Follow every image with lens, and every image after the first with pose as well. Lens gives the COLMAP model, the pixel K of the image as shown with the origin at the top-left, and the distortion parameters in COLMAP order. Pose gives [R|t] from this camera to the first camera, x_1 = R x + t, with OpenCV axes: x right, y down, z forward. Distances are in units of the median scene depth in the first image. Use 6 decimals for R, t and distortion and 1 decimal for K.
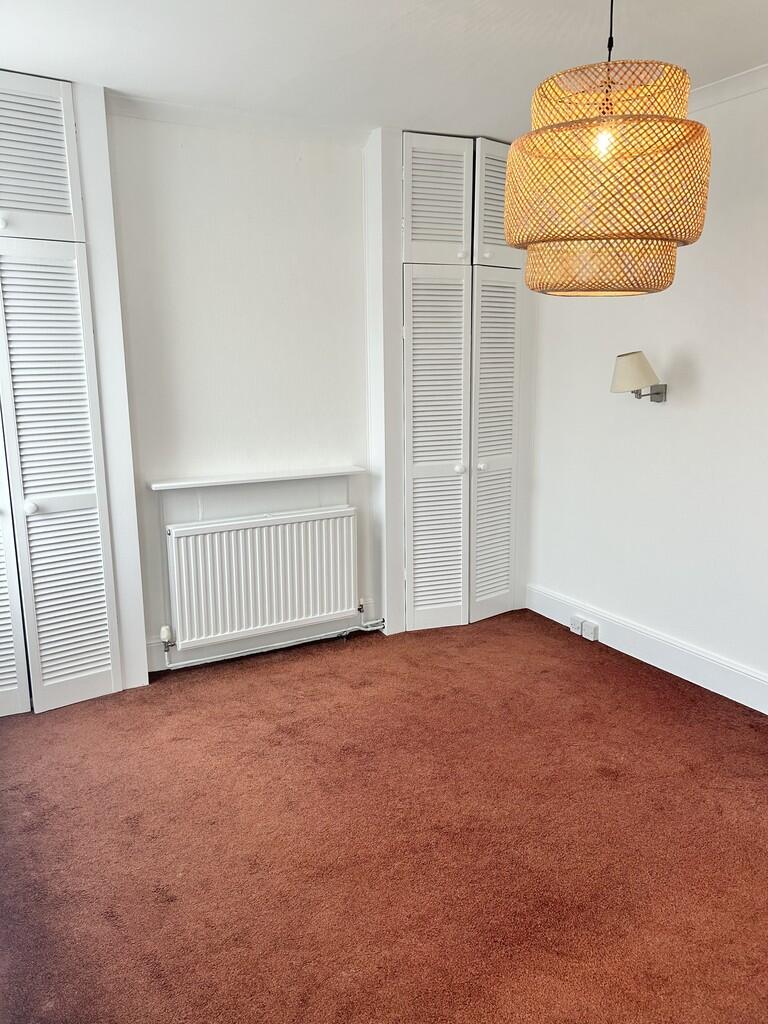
lens RADIAL K [[780.7, 0, 384.0], [0, 780.7, 512.0], [0, 0, 1]] dist [0.094084, -0.156582]
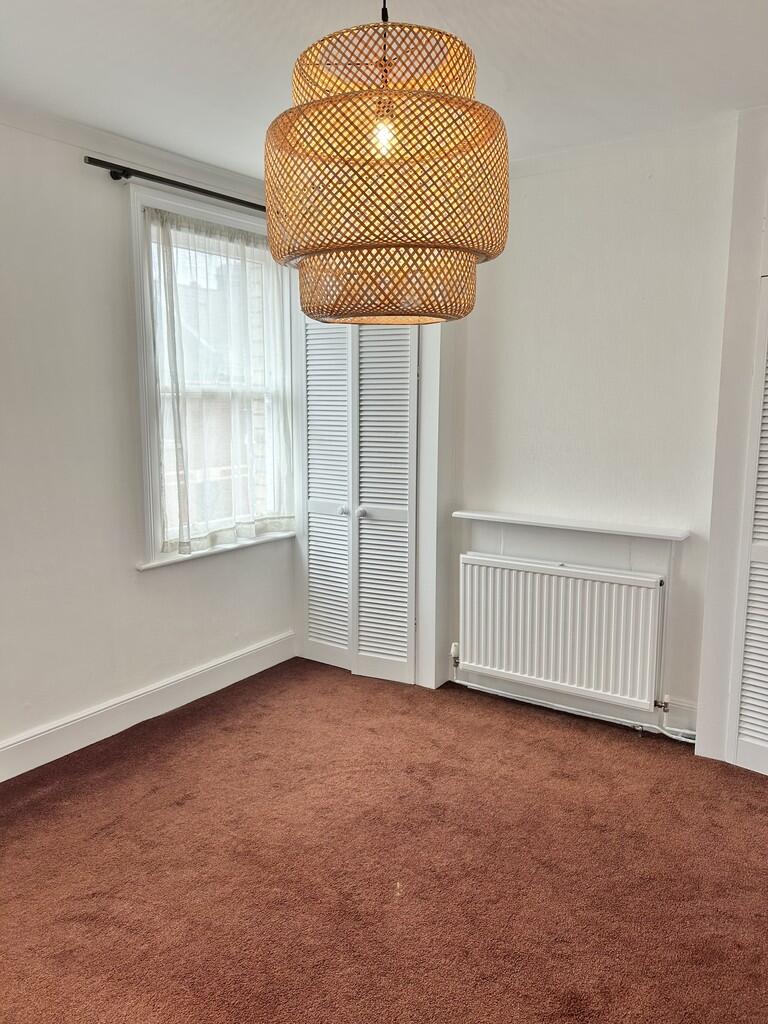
lens RADIAL K [[780.7, 0, 384.0], [0, 780.7, 512.0], [0, 0, 1]] dist [0.094084, -0.156582]
pose [[0.452696, 0.136933, -0.881088, 0.611235], [-0.185231, 0.981023, 0.057294, -0.076700], [0.872213, 0.137268, 0.469470, 0.387373]]
